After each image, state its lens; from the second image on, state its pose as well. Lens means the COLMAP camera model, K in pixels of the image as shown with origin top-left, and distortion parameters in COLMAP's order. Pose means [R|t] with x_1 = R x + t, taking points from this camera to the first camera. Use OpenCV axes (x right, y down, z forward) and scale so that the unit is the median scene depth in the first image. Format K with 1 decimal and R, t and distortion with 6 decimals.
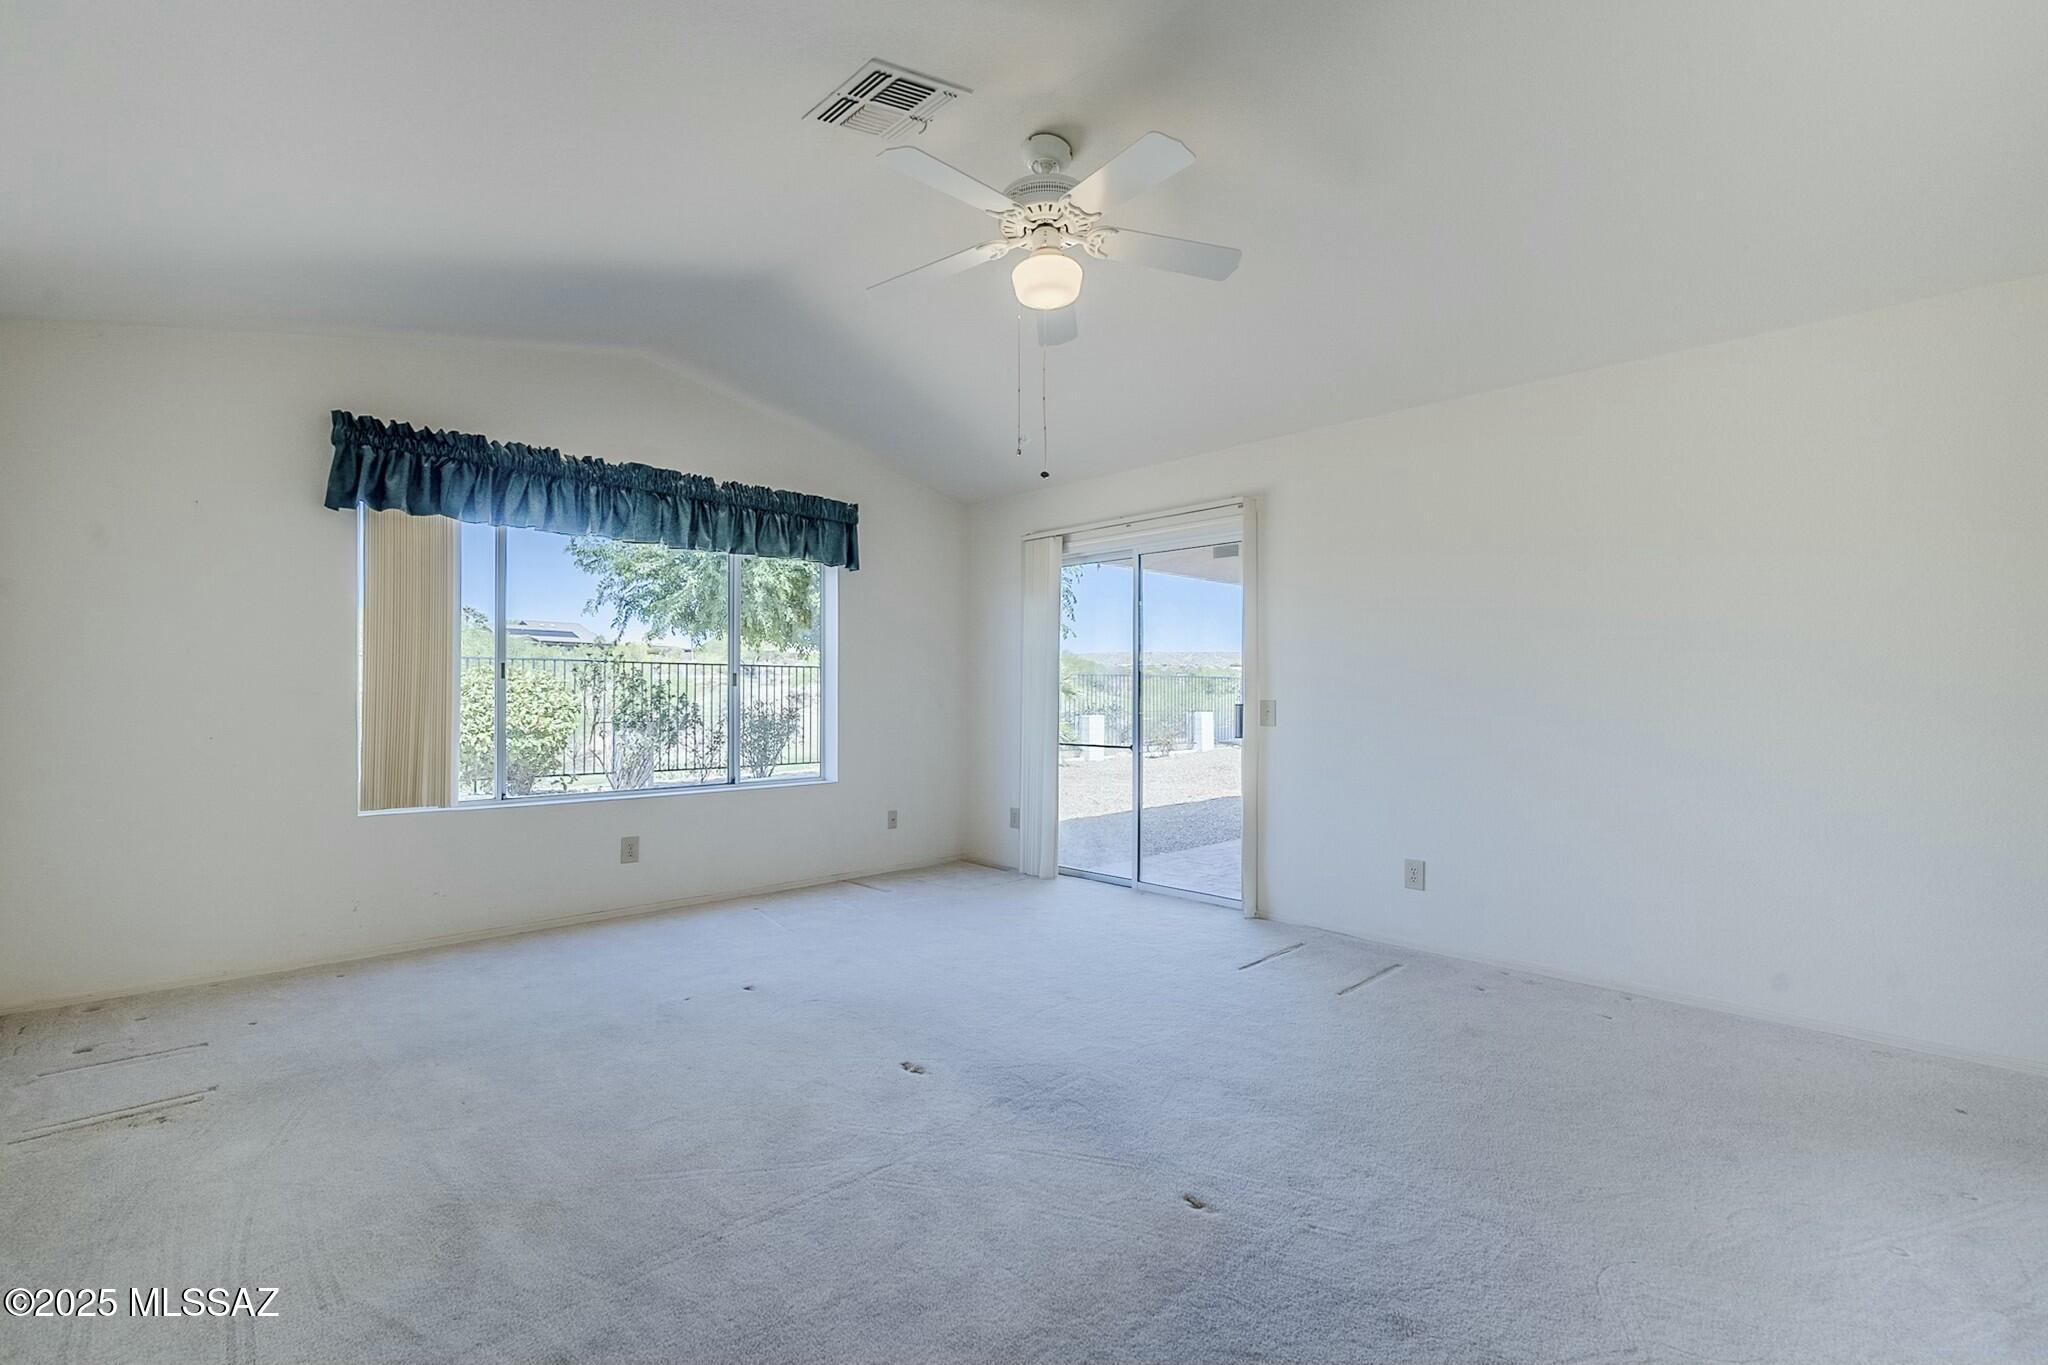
lens RADIAL K [[914.4, 0, 1020.4], [0, 914.4, 688.4], [0, 0, 1]] dist [-0.002828, -0.001034]
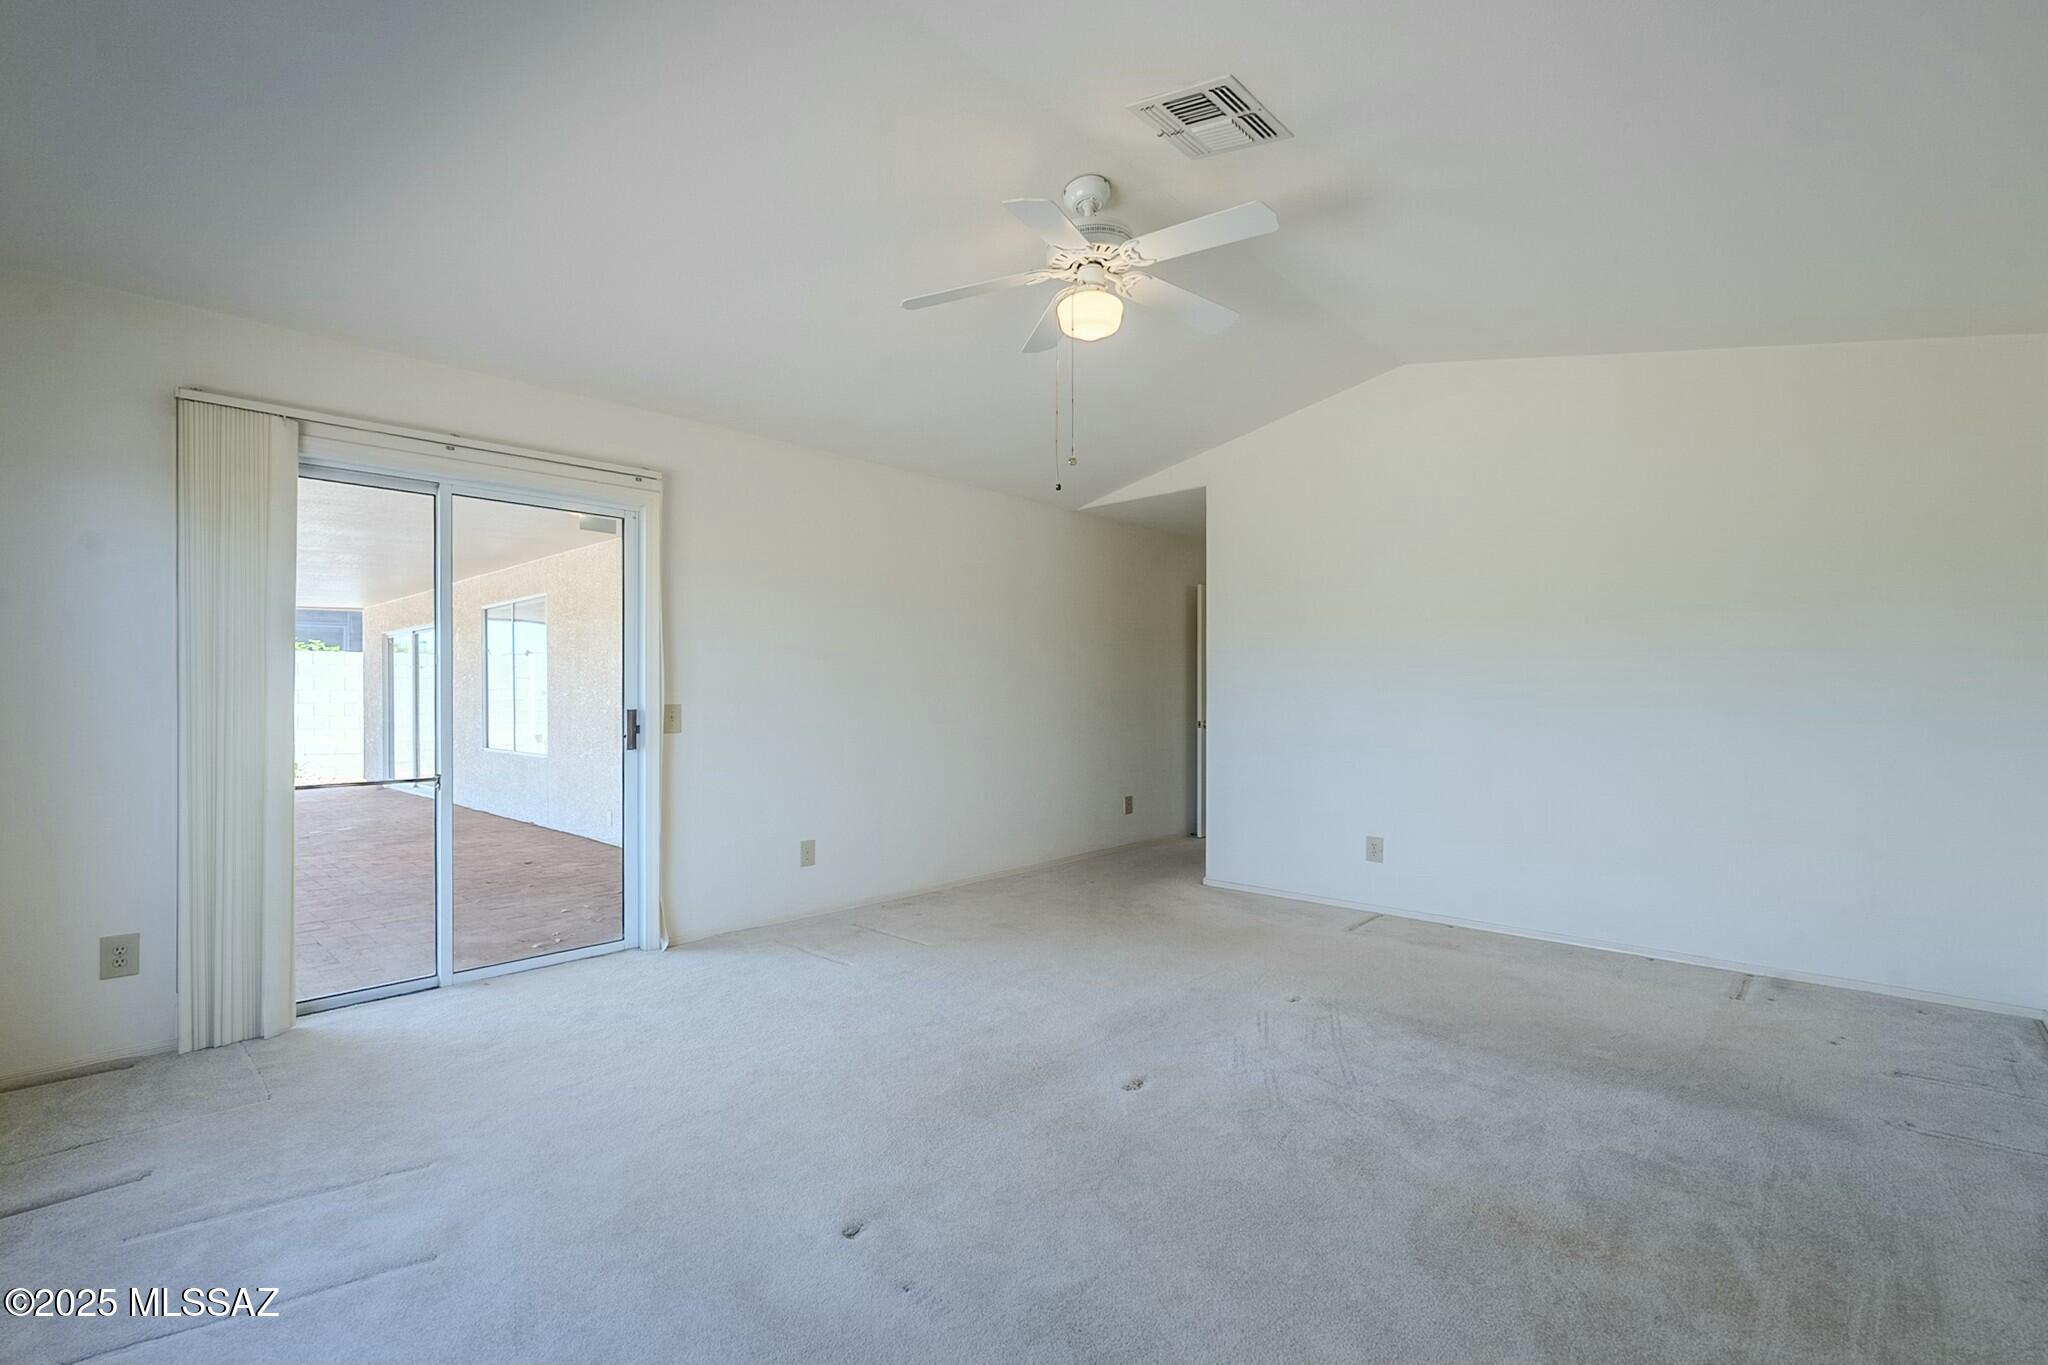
lens RADIAL K [[914.4, 0, 1020.4], [0, 914.4, 685.0], [0, 0, 1]] dist [-0.002828, -0.001034]
pose [[-0.034459, 0.000870, 0.999406, -0.644833], [-0.006570, 0.999978, -0.001097, -0.006334], [-0.999385, -0.006604, -0.034453, 0.684588]]
